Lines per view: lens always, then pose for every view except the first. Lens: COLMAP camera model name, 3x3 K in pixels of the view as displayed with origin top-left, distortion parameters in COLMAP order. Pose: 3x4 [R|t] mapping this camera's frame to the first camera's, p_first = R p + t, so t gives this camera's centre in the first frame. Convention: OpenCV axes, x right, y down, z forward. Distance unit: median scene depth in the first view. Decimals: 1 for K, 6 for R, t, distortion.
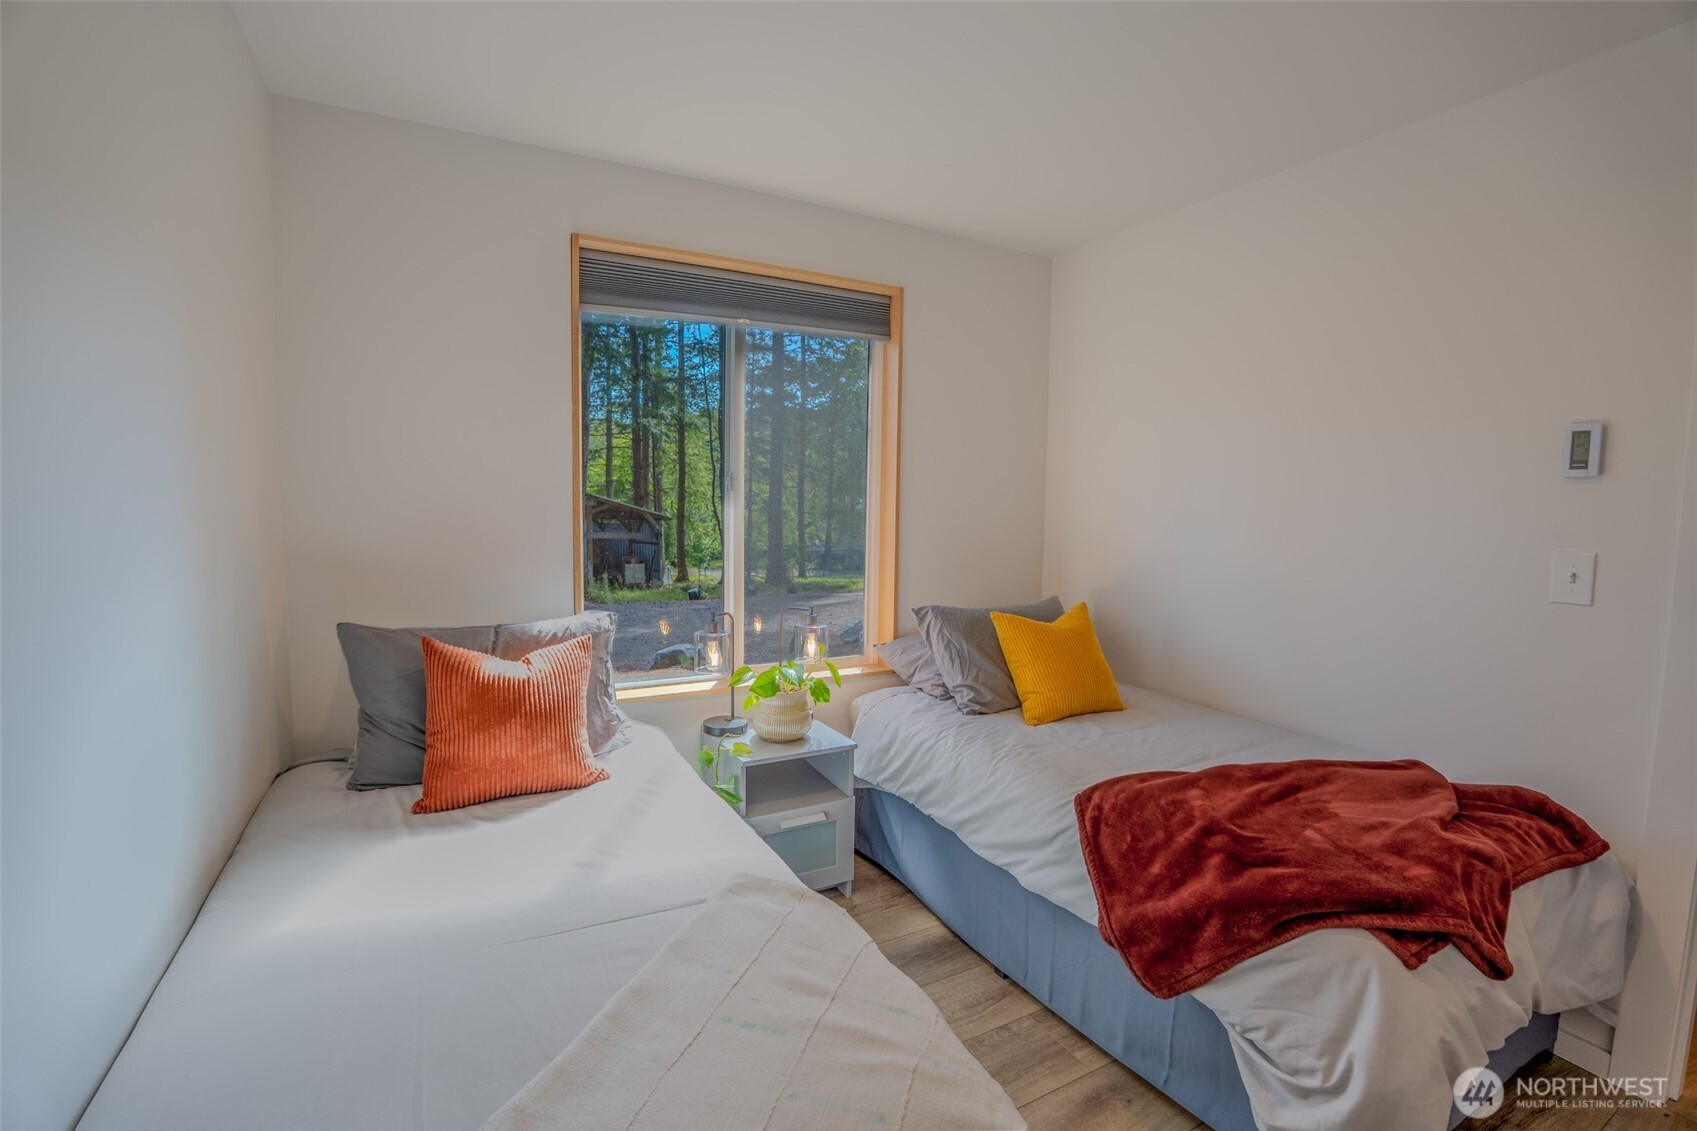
lens RADIAL K [[748.9, 0, 855.4], [0, 748.9, 563.4], [0, 0, 1]] dist [-0.061407, 0.013494]
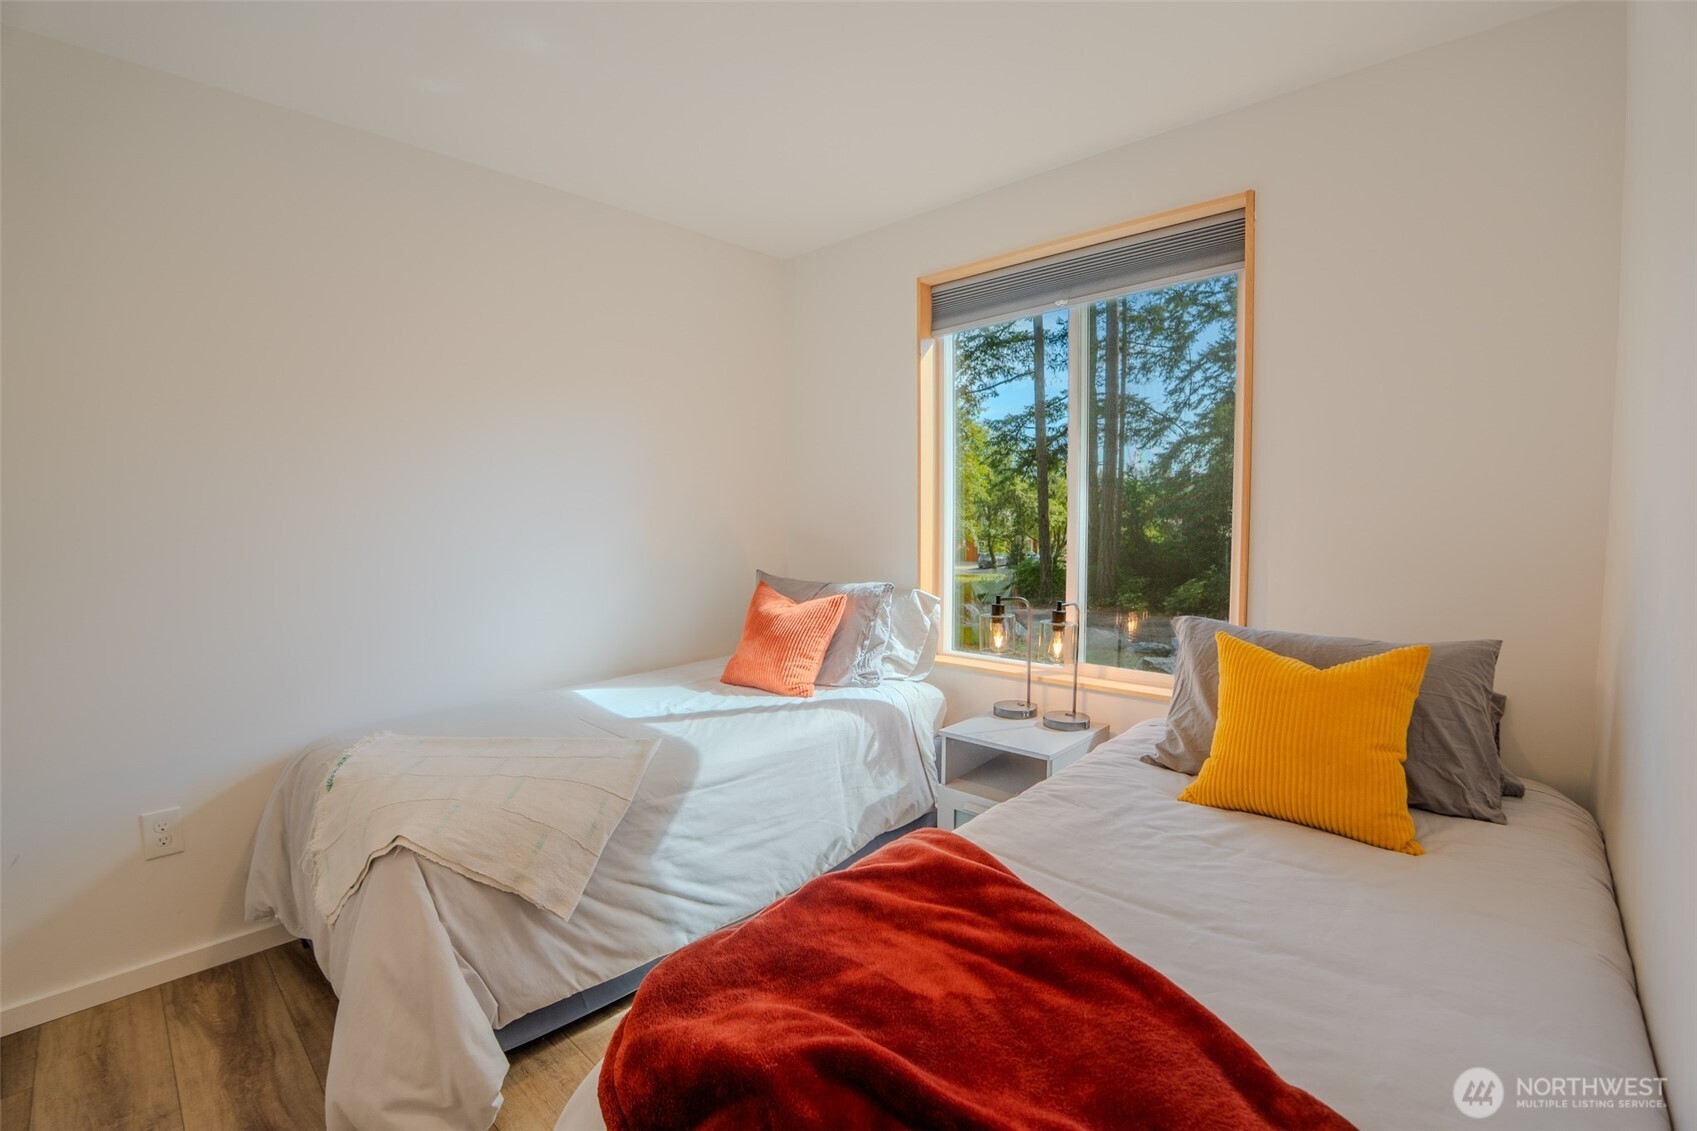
lens RADIAL K [[748.9, 0, 855.4], [0, 748.9, 563.4], [0, 0, 1]] dist [-0.061407, 0.013494]
pose [[0.322709, 0.049943, -0.945180, 0.731730], [-0.054138, 0.997946, 0.034247, -0.004682], [0.944949, 0.040119, 0.324750, 0.466528]]
